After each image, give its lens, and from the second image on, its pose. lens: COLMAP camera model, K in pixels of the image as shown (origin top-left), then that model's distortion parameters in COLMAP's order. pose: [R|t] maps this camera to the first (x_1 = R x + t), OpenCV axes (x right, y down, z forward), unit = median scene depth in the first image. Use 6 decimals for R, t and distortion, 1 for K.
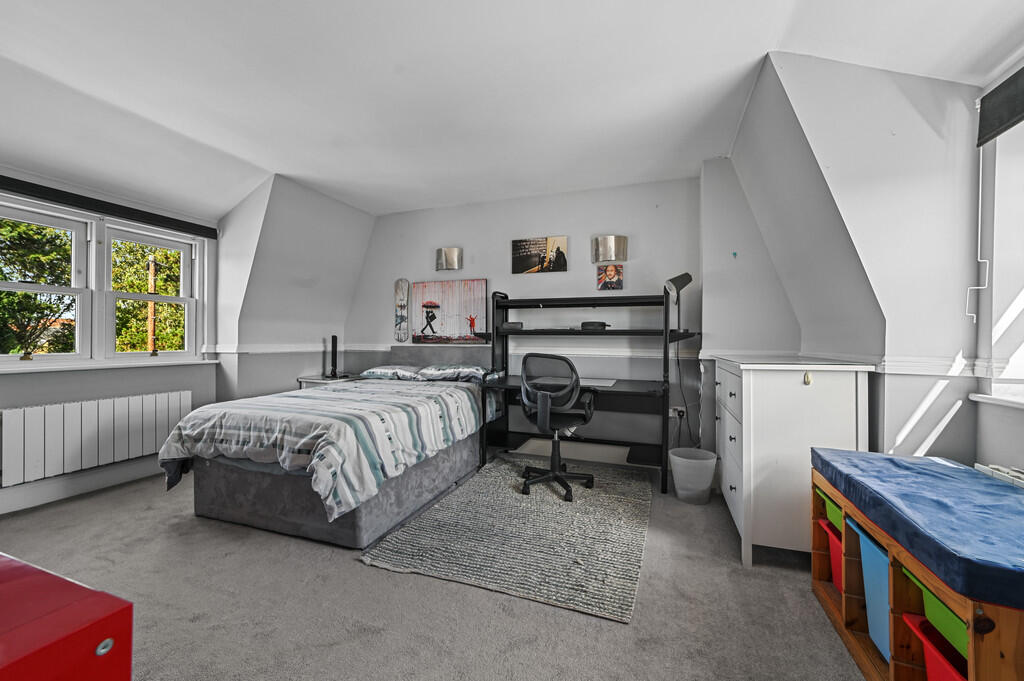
lens RADIAL K [[398.9, 0, 512.6], [0, 398.9, 340.6], [0, 0, 1]] dist [-0.022712, 0.001835]
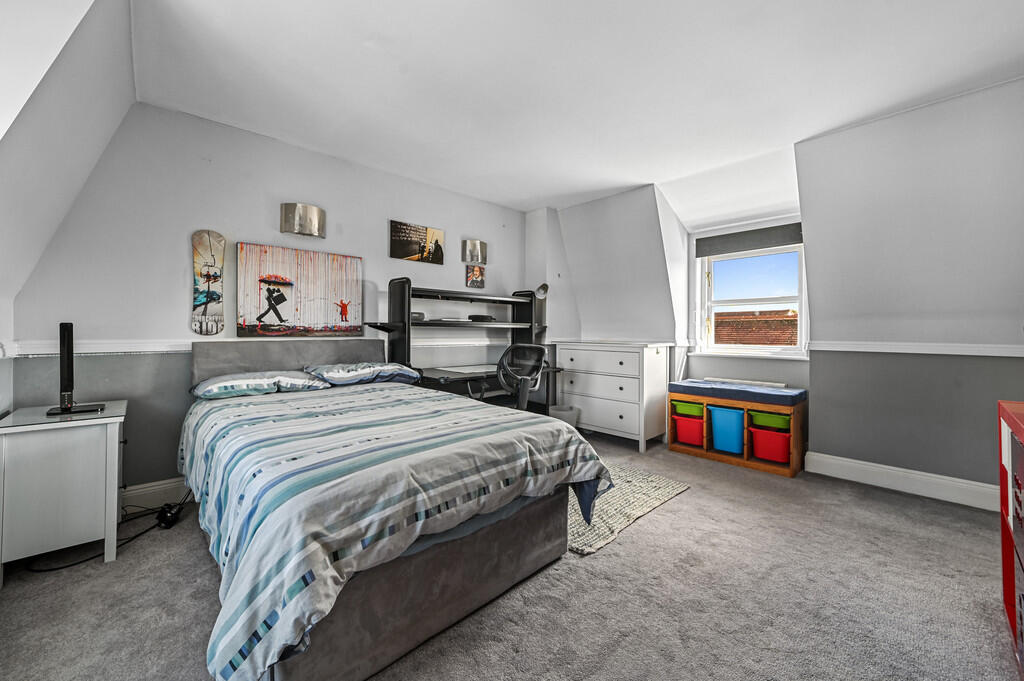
lens RADIAL K [[398.9, 0, 511.0], [0, 398.9, 331.1], [0, 0, 1]] dist [-0.022712, 0.001835]
pose [[0.447153, -0.004129, 0.894448, -0.683258], [-0.001381, 0.999985, 0.005307, -0.006755], [-0.894456, -0.003609, 0.447141, 0.360194]]
